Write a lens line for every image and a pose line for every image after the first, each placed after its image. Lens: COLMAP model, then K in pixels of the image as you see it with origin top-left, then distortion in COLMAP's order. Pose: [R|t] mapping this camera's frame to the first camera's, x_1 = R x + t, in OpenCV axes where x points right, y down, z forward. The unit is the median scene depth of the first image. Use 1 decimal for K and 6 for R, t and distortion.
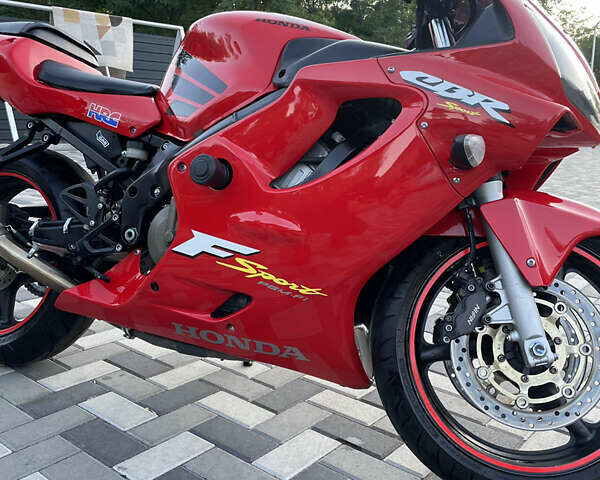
lens RADIAL K [[608.6, 0, 300.0], [0, 608.6, 240.0], [0, 0, 1]] dist [0.128860, -0.260035]
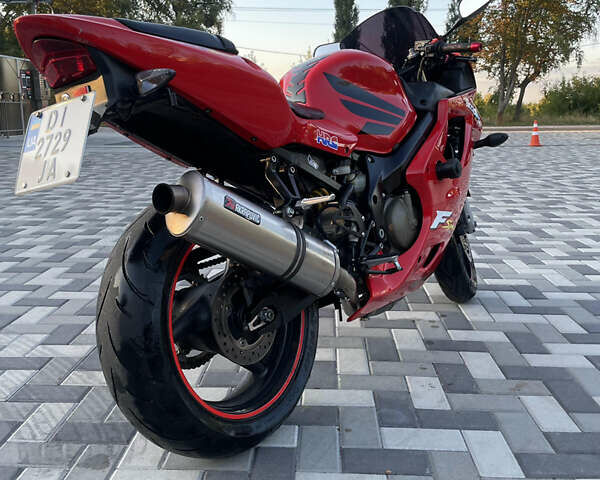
lens RADIAL K [[608.6, 0, 300.0], [0, 608.6, 240.0], [0, 0, 1]] dist [0.128860, -0.260035]
pose [[0.180201, -0.245789, 0.952426, -1.843023], [0.178808, 0.960329, 0.213998, -0.359219], [-0.967241, 0.131739, 0.217001, 1.100076]]
